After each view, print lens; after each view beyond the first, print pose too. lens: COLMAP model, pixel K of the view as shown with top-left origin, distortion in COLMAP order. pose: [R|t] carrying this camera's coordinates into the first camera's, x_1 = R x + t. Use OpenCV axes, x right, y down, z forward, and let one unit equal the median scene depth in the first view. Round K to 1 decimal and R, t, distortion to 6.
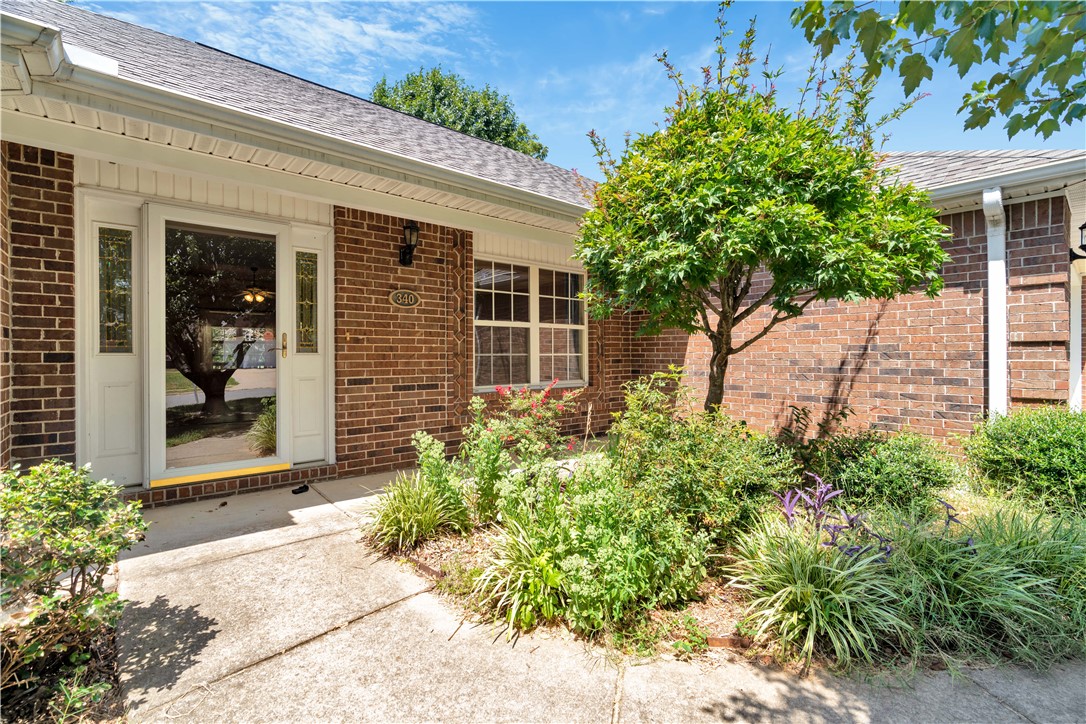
lens RADIAL K [[505.5, 0, 545.0], [0, 505.5, 356.4], [0, 0, 1]] dist [0.020520, 0.000098]
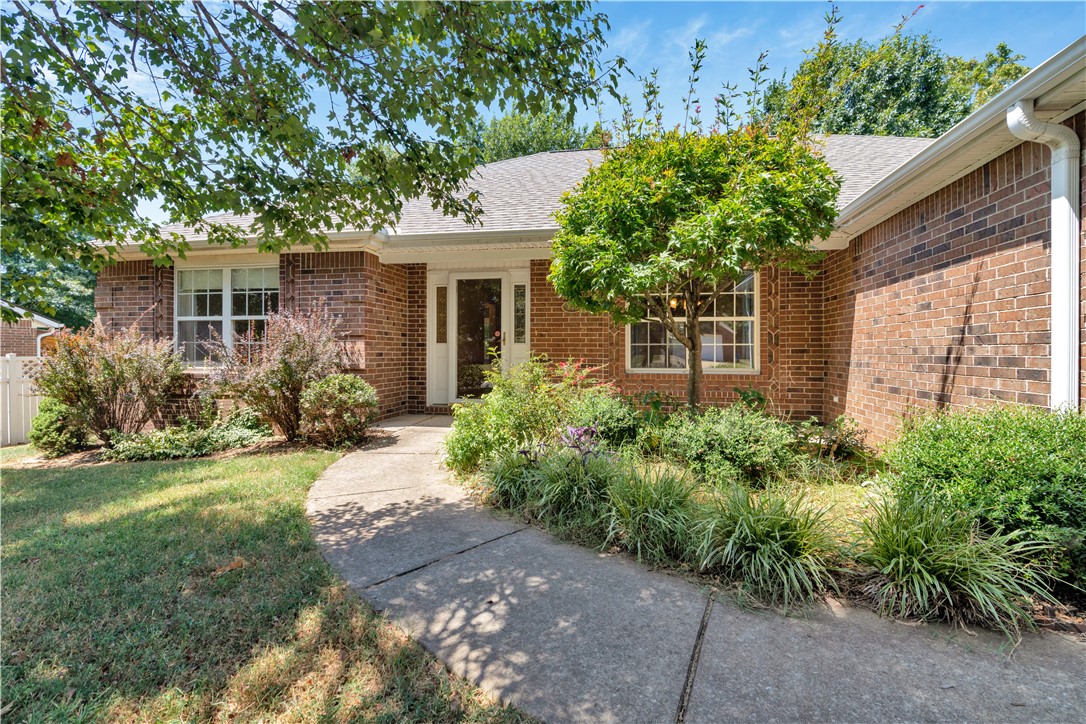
lens RADIAL K [[505.5, 0, 548.8], [0, 505.5, 355.9], [0, 0, 1]] dist [0.020520, 0.000098]
pose [[0.606685, 0.011044, -0.794866, 0.898532], [-0.007352, 0.999939, 0.008282, 0.020627], [0.794909, 0.000819, 0.606728, 0.032125]]
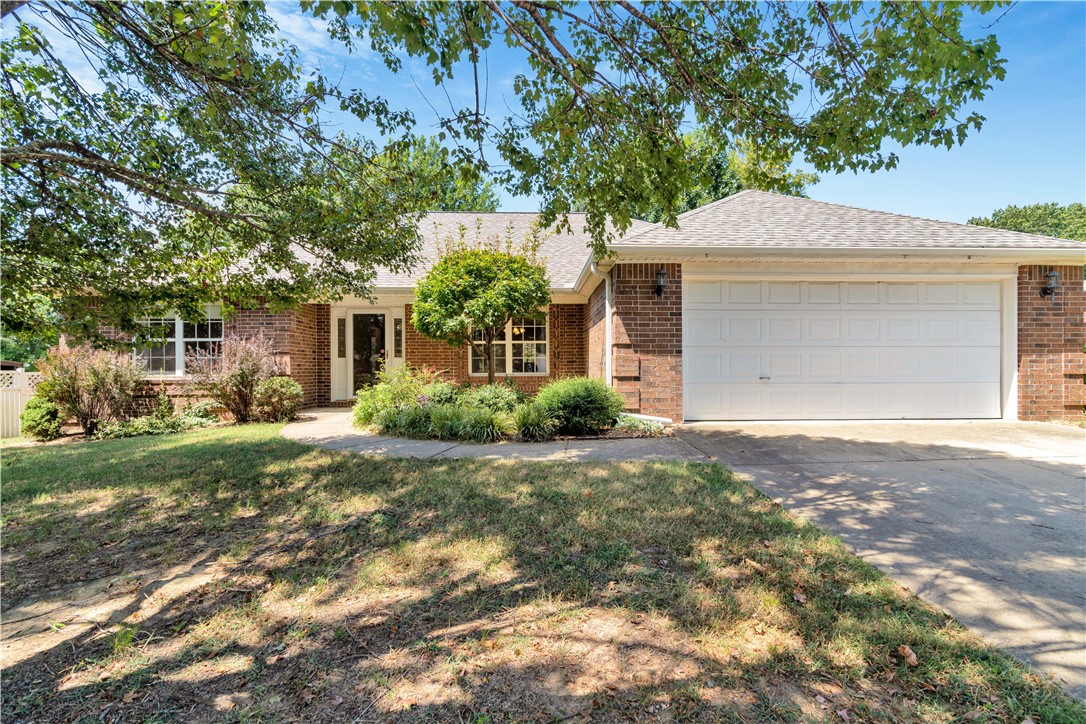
lens RADIAL K [[505.5, 0, 533.8], [0, 505.5, 363.0], [0, 0, 1]] dist [0.020520, 0.000098]
pose [[0.747655, -0.007451, -0.664046, 1.623147], [-0.000934, 0.999924, -0.012272, 0.048792], [0.664087, 0.009796, 0.747591, -0.422121]]
